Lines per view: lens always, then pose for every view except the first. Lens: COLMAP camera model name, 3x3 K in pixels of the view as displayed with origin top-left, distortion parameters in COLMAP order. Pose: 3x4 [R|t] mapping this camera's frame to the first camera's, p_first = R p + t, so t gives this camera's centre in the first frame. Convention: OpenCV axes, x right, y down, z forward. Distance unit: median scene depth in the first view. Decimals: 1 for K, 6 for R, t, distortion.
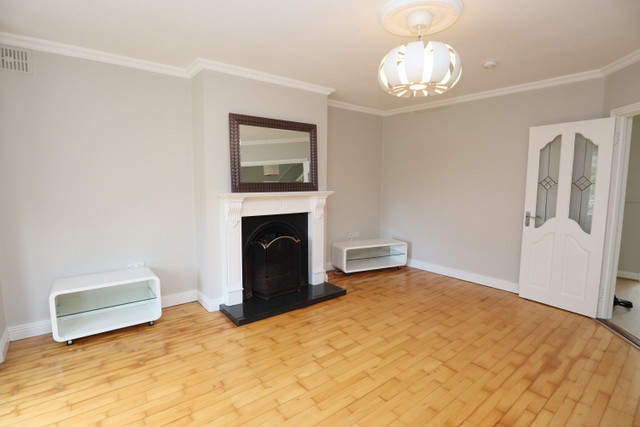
lens RADIAL K [[318.2, 0, 320.0], [0, 318.2, 213.5], [0, 0, 1]] dist [-0.030099, 0.000526]
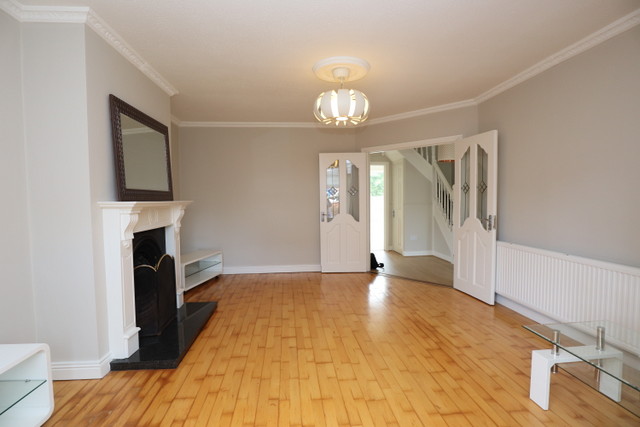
lens RADIAL K [[318.2, 0, 320.0], [0, 318.2, 213.5], [0, 0, 1]] dist [-0.030099, 0.000526]
pose [[0.557787, -0.050854, 0.828424, -0.620471], [0.104212, 0.994513, -0.009118, 0.016944], [-0.823415, 0.091418, 0.560027, 0.211272]]
